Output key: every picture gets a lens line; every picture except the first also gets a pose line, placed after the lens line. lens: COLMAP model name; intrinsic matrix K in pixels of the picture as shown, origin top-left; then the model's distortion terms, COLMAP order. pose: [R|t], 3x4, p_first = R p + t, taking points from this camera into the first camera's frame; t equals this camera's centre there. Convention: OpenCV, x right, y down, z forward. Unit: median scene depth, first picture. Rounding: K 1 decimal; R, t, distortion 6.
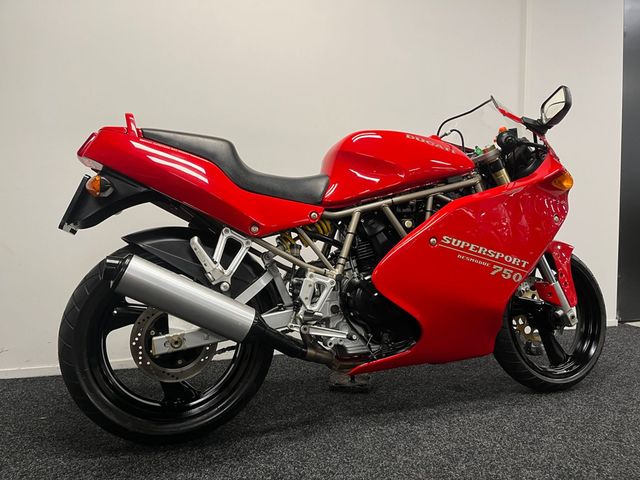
lens RADIAL K [[523.9, 0, 320.0], [0, 523.9, 240.0], [0, 0, 1]] dist [-0.015087, -0.004261]
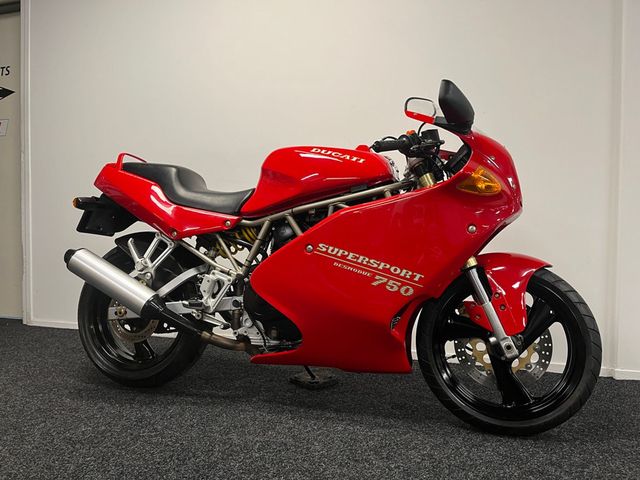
lens RADIAL K [[523.9, 0, 320.0], [0, 523.9, 240.0], [0, 0, 1]] dist [-0.015087, -0.004261]
pose [[0.797561, 0.020271, -0.602898, 0.842183], [-0.034868, 0.999313, -0.012527, -0.001788], [0.602230, 0.031013, 0.797720, 0.167836]]
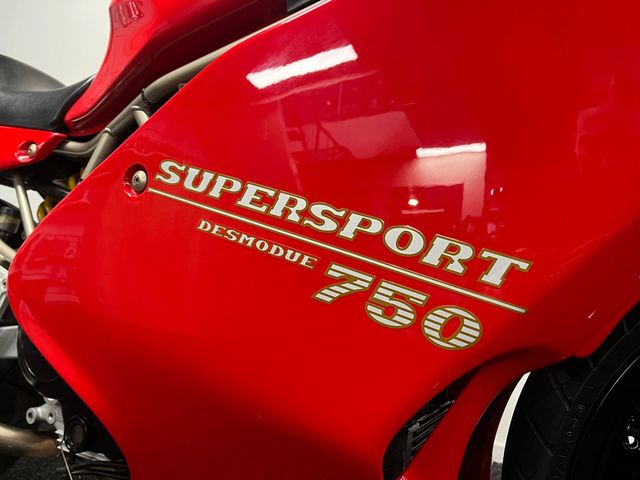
lens RADIAL K [[514.7, 0, 320.0], [0, 514.7, 240.0], [0, 0, 1]] dist [0.069010, -0.000921]
pose [[0.680566, -0.006204, -0.732661, 0.515630], [-0.042142, 0.997977, -0.047596, 0.049287], [0.731474, 0.063268, 0.678928, 0.840255]]
